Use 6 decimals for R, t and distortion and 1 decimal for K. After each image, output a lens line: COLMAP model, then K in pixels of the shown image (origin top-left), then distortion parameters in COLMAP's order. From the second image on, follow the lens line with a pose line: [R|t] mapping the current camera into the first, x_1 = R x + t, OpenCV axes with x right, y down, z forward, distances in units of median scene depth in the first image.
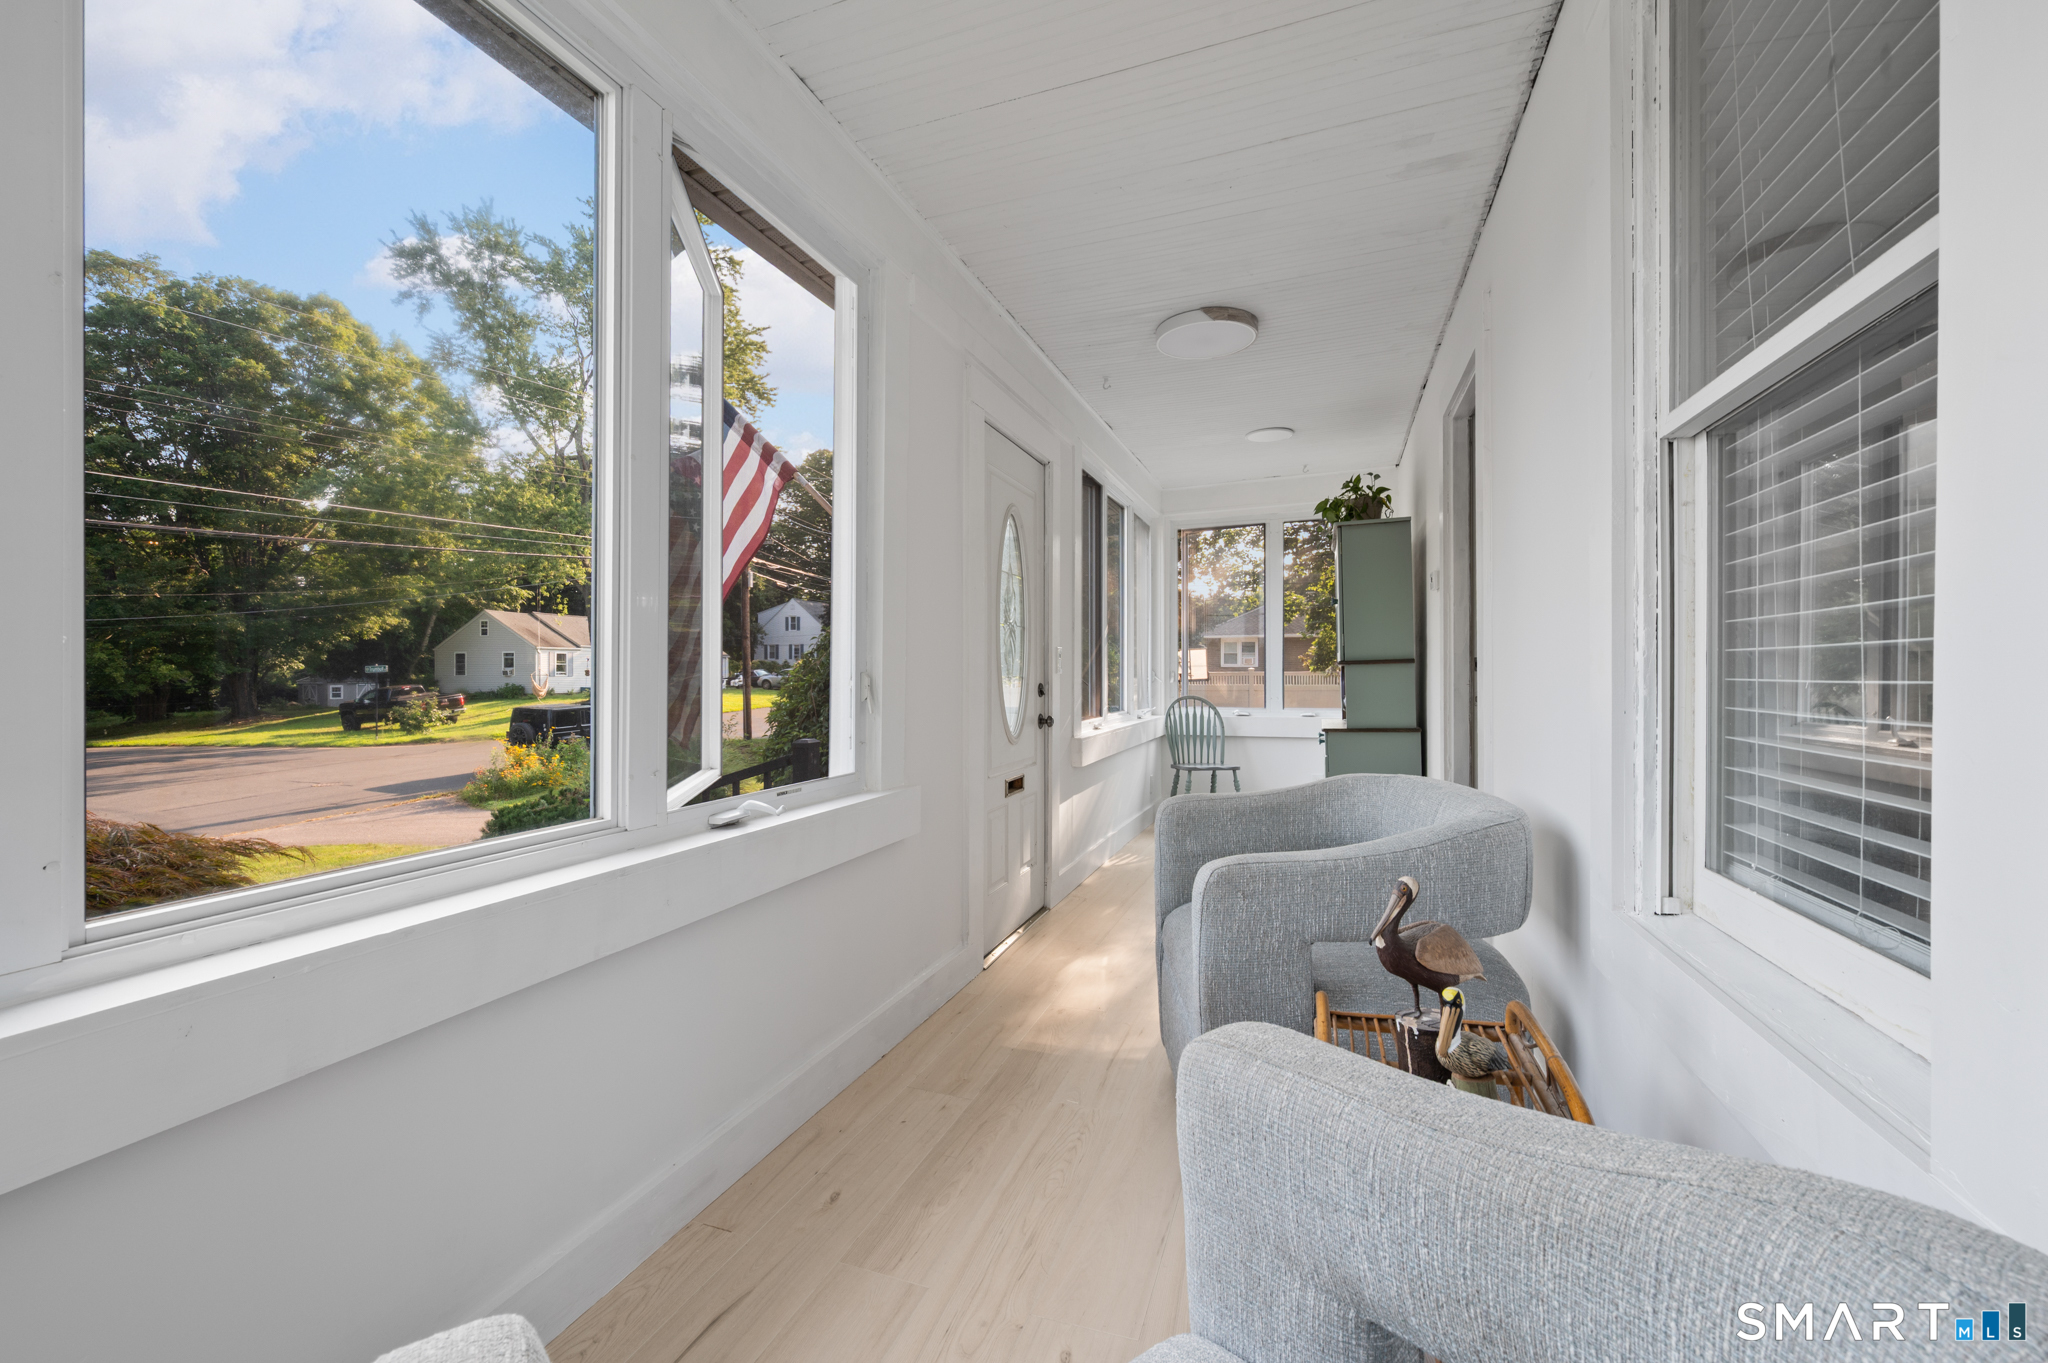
lens RADIAL K [[822.5, 0, 1008.4], [0, 822.5, 671.9], [0, 0, 1]] dist [0.003916, -0.000630]
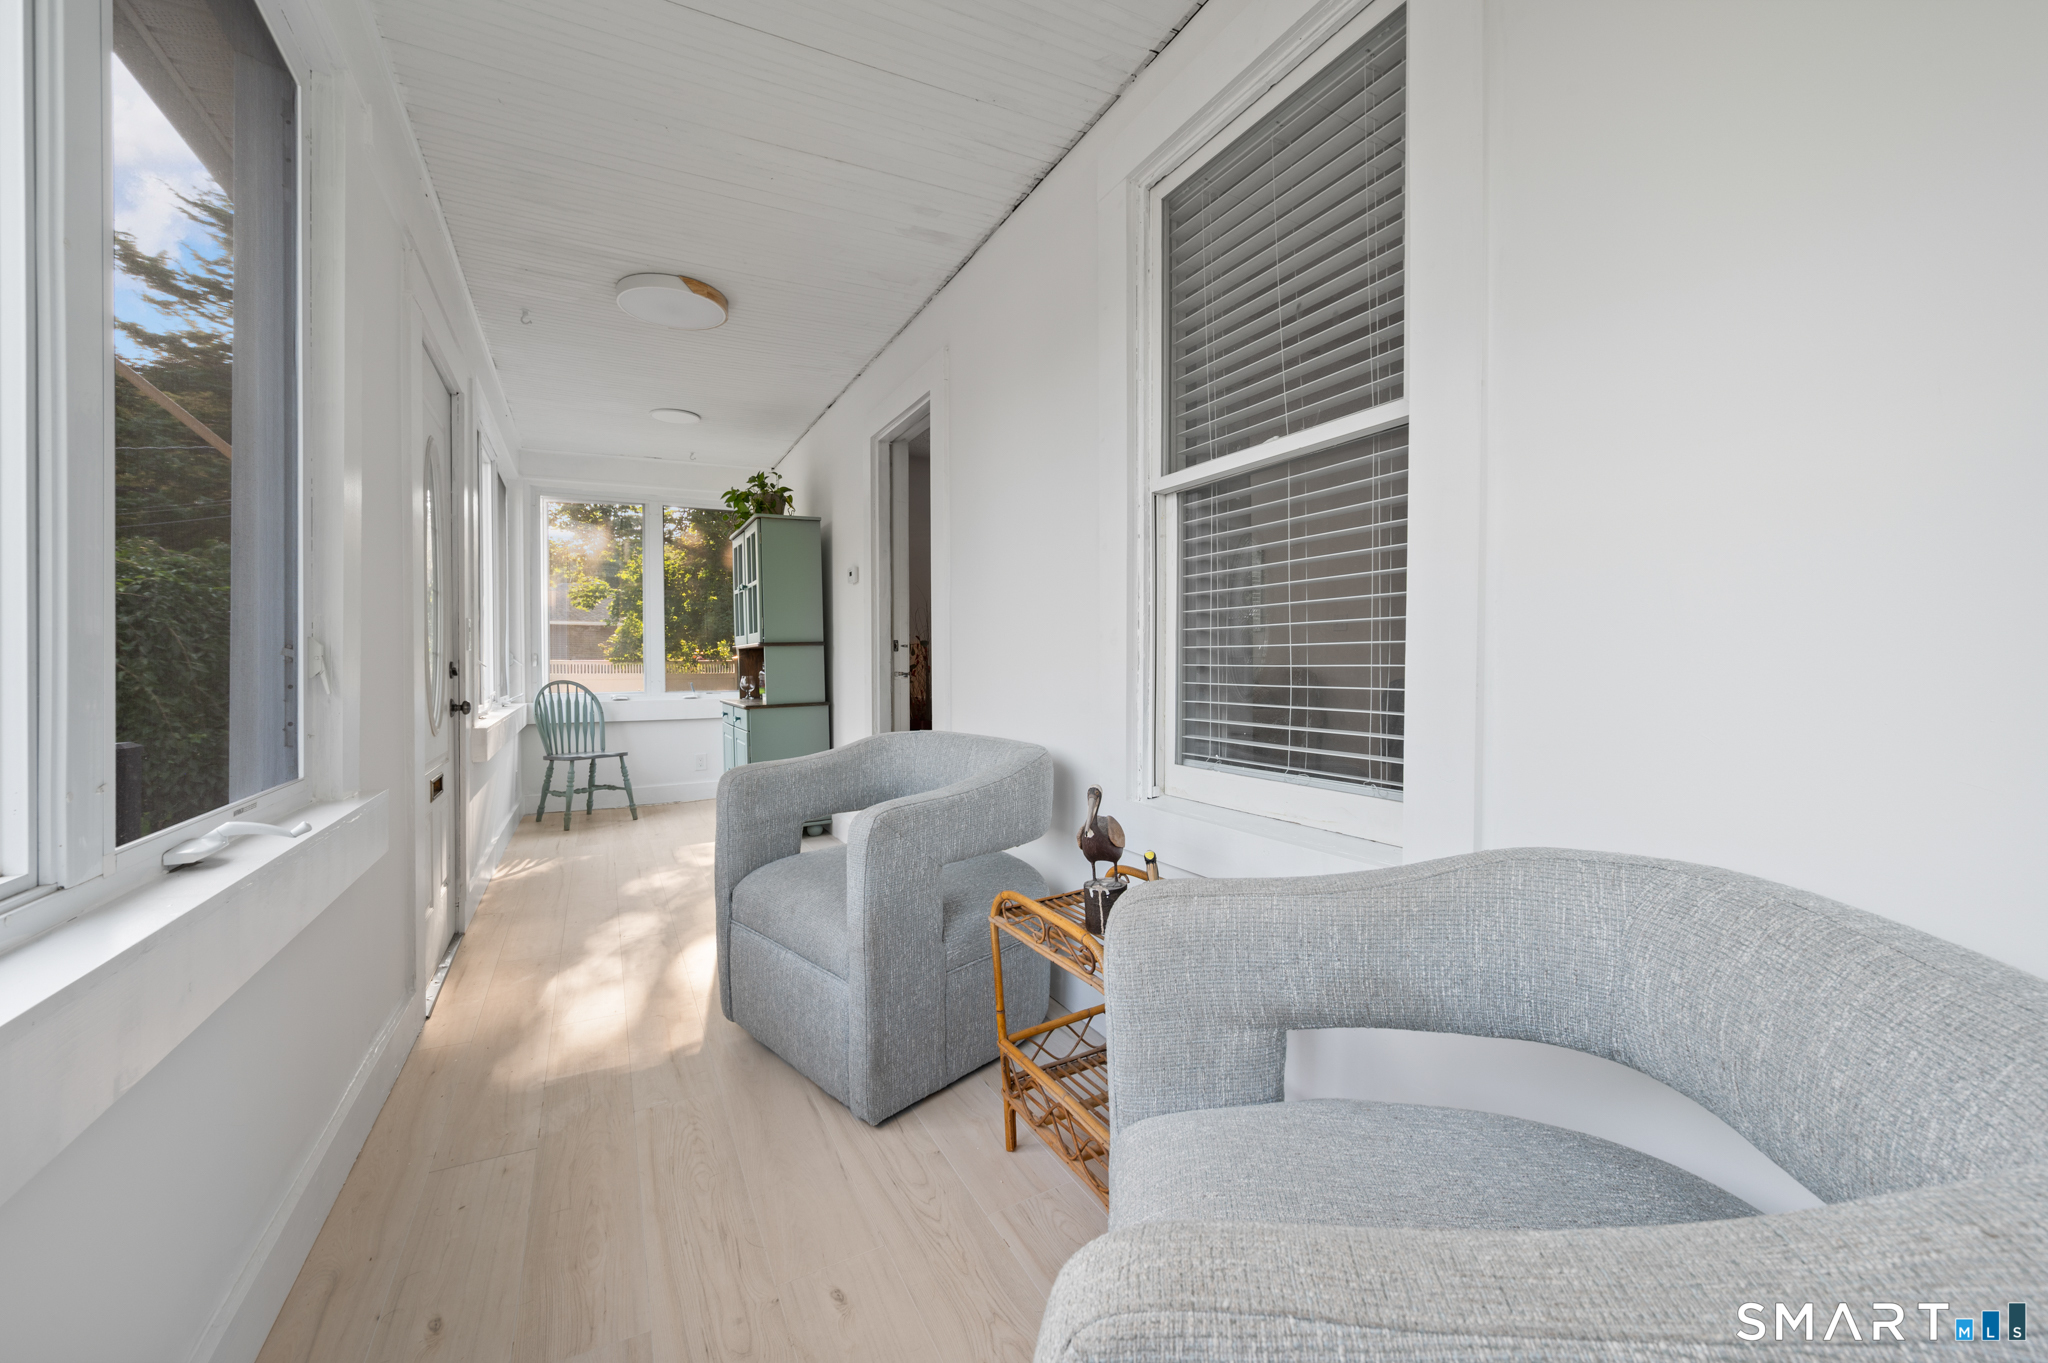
lens RADIAL K [[822.5, 0, 965.9], [0, 822.5, 677.0], [0, 0, 1]] dist [0.003916, -0.000630]
pose [[0.687651, -0.008285, 0.725995, -0.203108], [-0.003728, 0.999881, 0.014942, 0.014991], [-0.726032, -0.012982, 0.687538, 0.065236]]
